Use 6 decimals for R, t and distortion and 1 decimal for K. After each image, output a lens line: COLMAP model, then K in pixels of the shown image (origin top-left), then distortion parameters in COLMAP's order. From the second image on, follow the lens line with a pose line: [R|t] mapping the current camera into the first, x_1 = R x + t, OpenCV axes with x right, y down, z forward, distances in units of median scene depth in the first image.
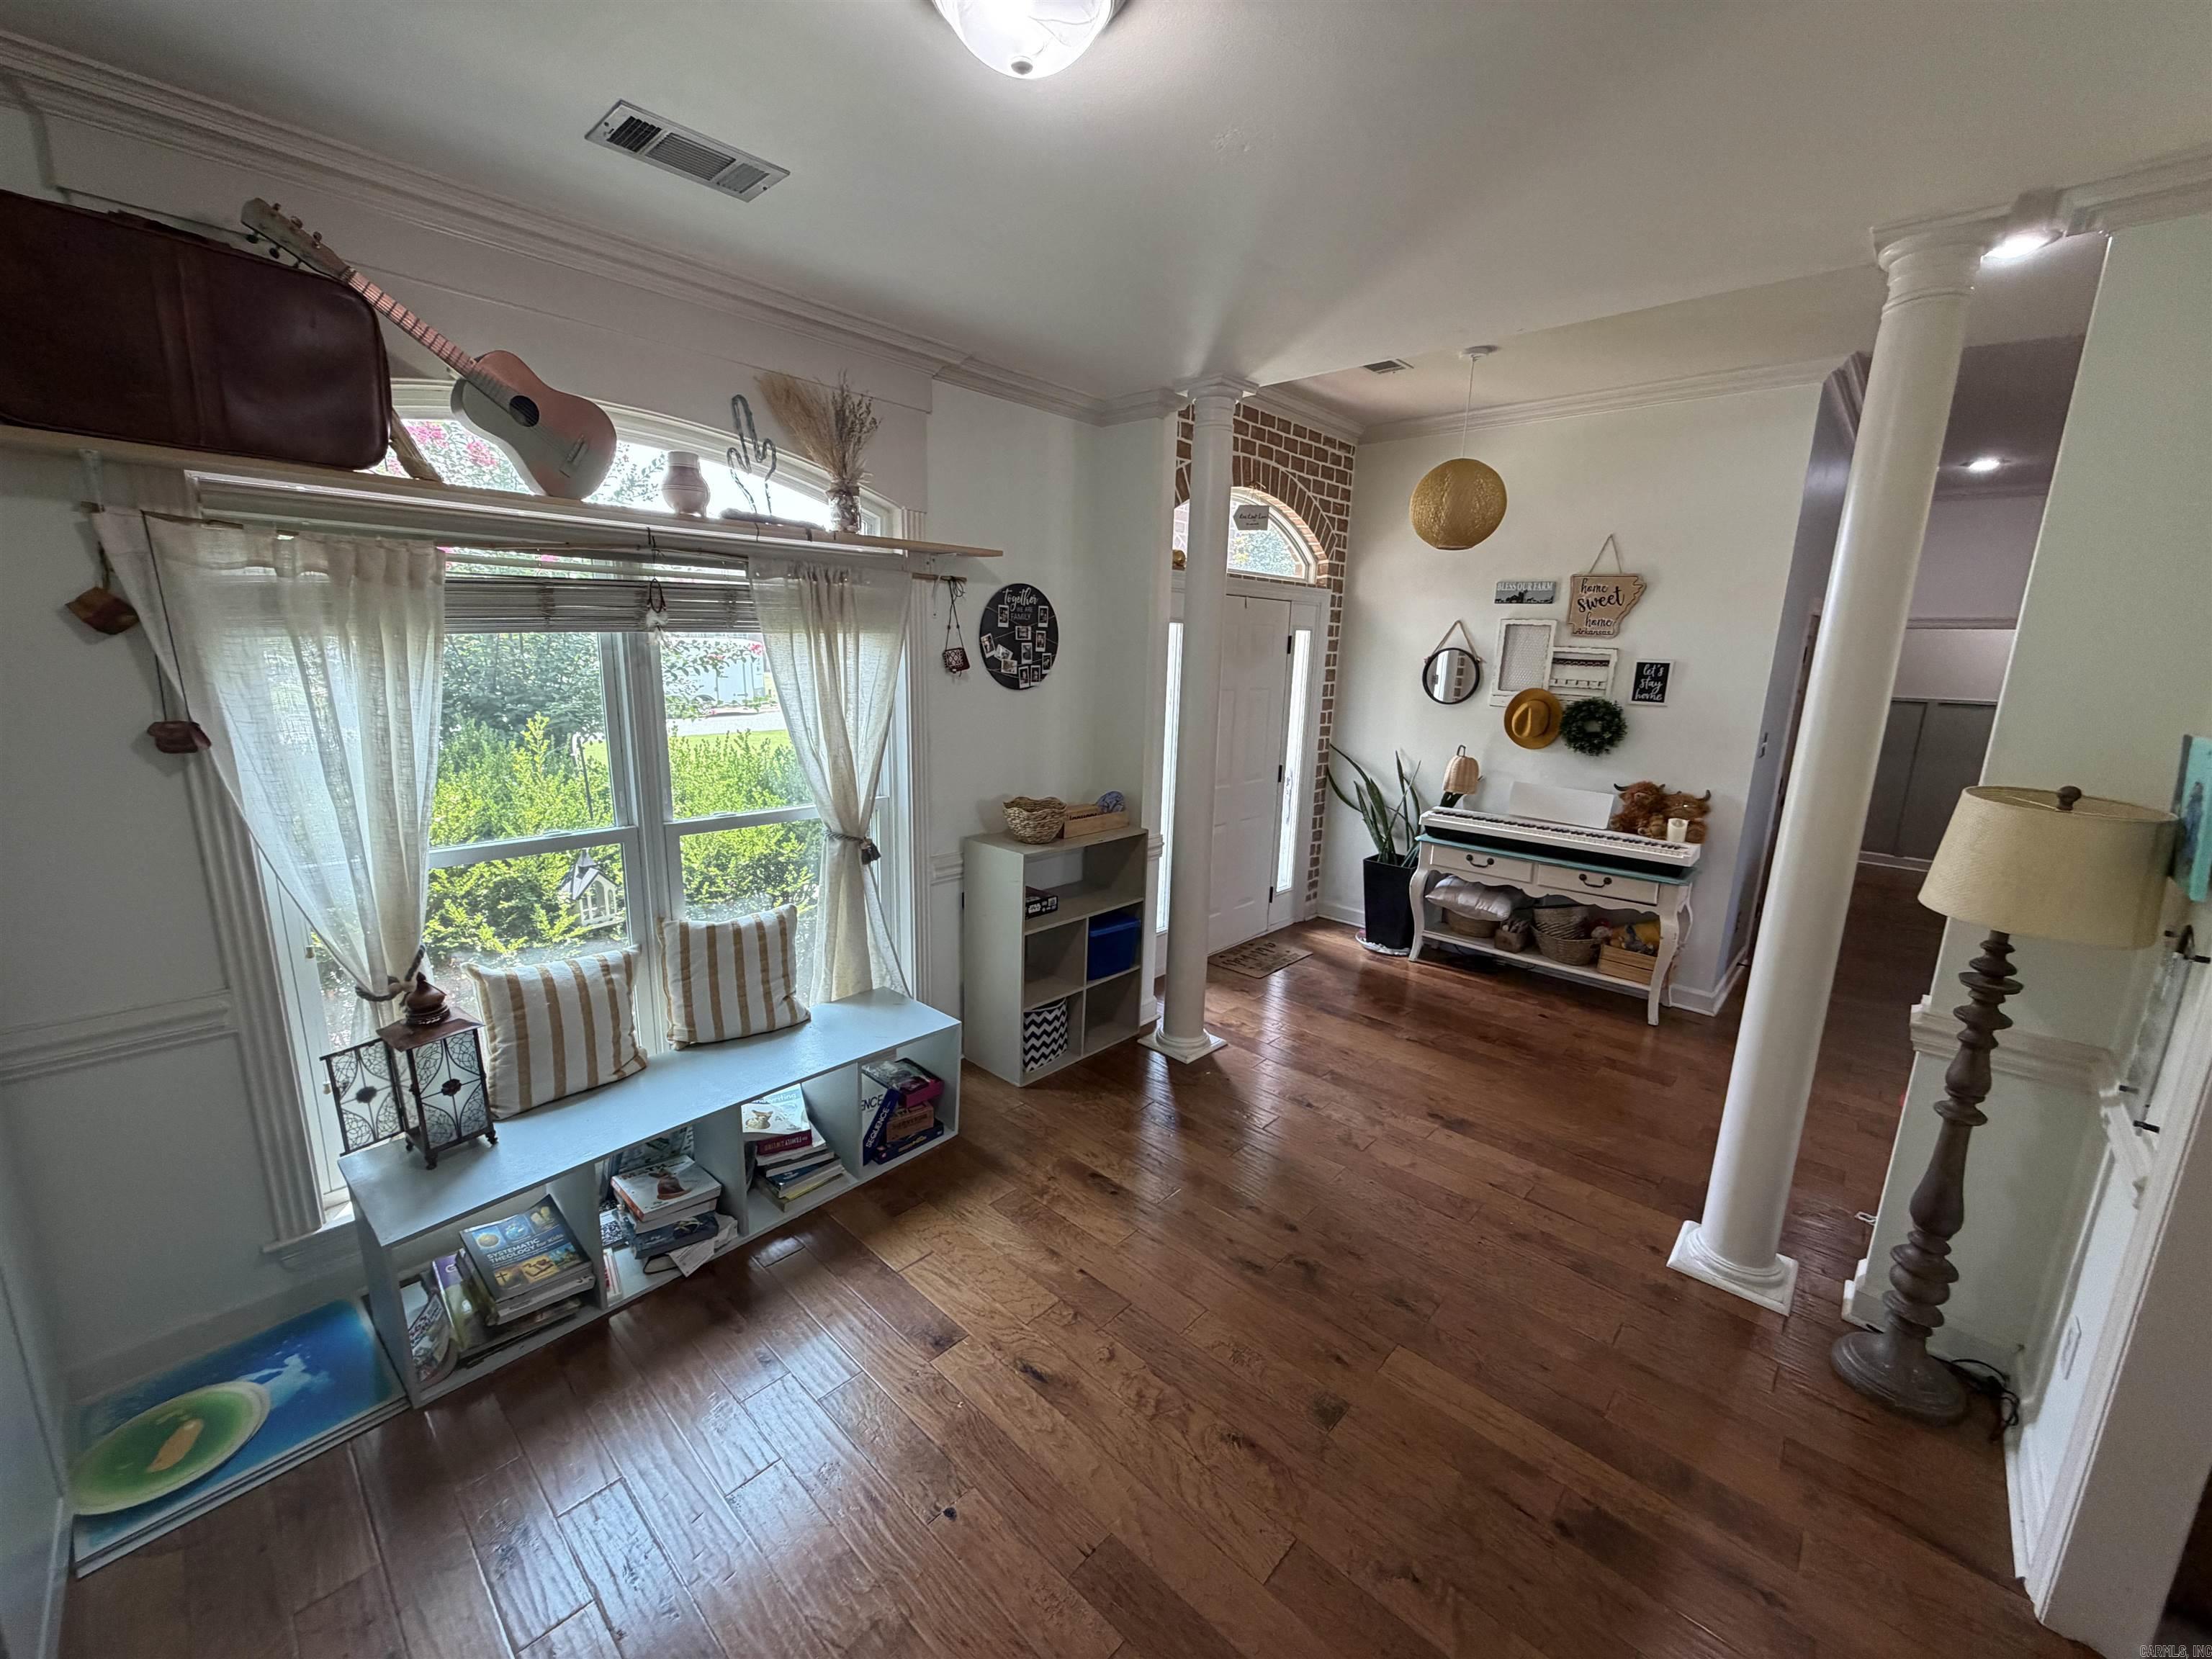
lens RADIAL K [[881.3, 0, 1114.8], [0, 881.3, 828.2], [0, 0, 1]] dist [0.001088, -0.000163]
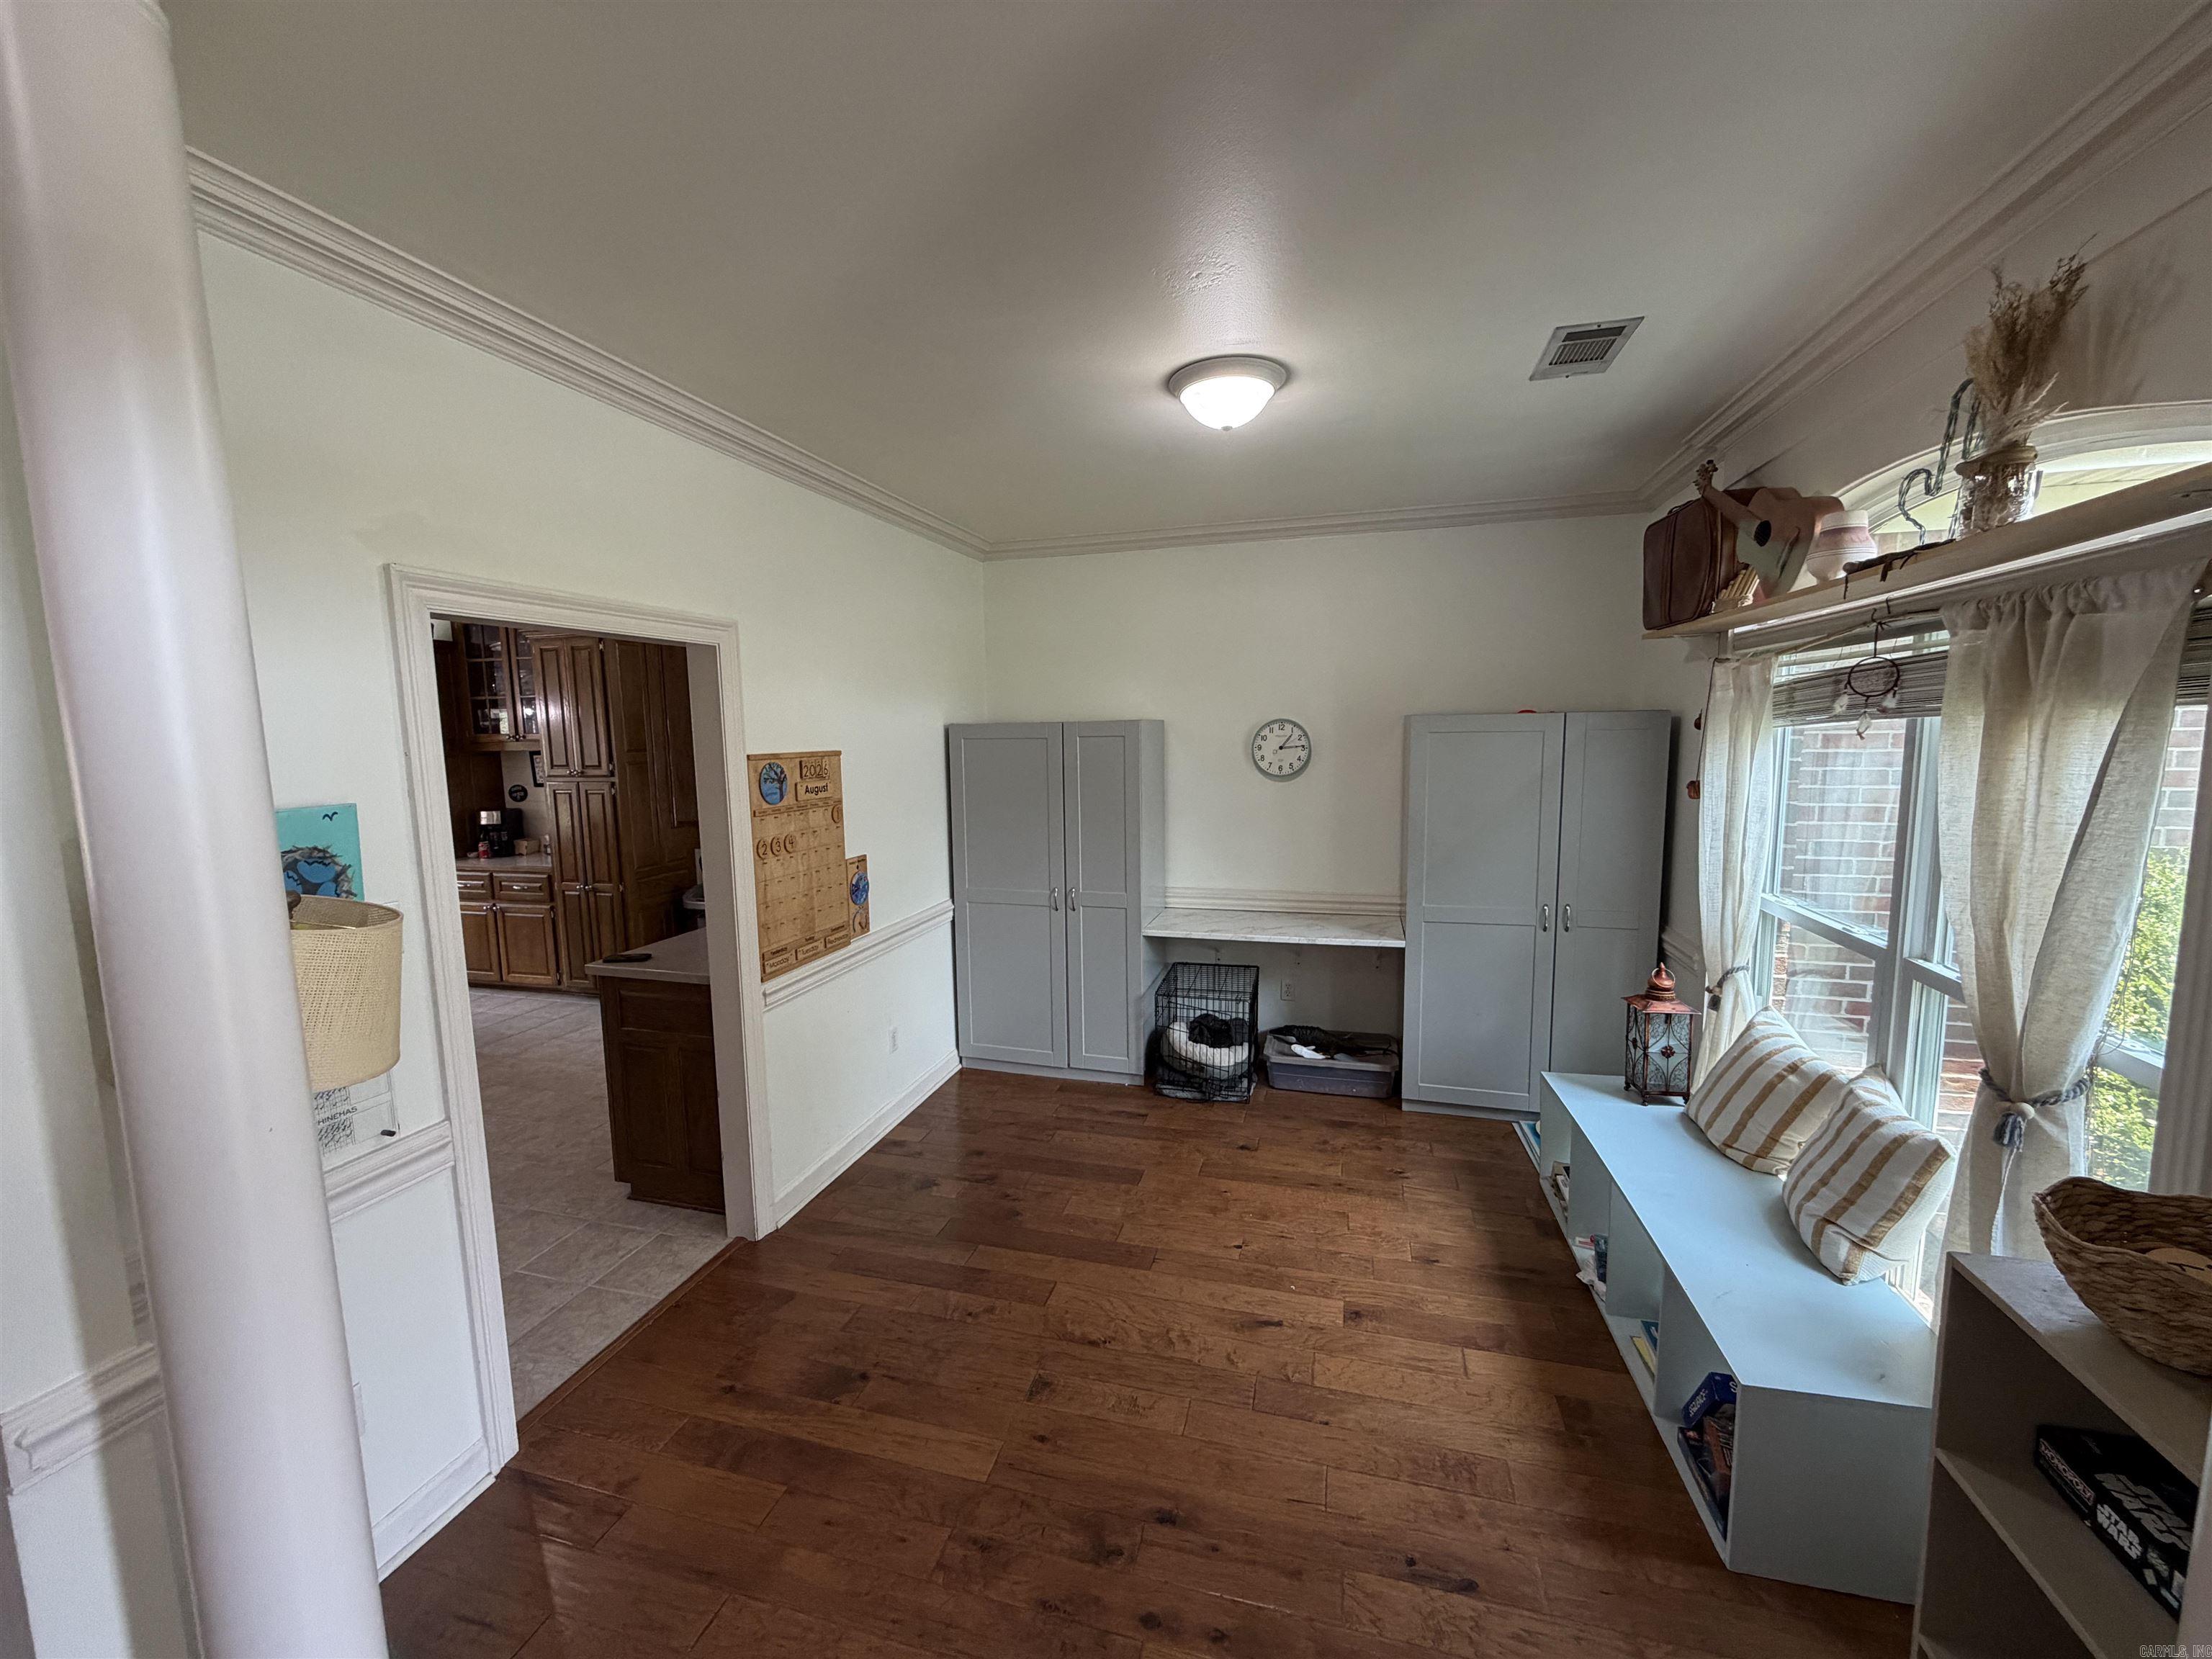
lens RADIAL K [[881.3, 0, 1113.6], [0, 881.3, 833.7], [0, 0, 1]] dist [0.001088, -0.000163]
pose [[-0.889667, 0.041493, -0.454721, 0.604773], [-0.100096, 0.953917, 0.282883, -0.334772], [0.445504, 0.297187, -0.844515, 1.669844]]
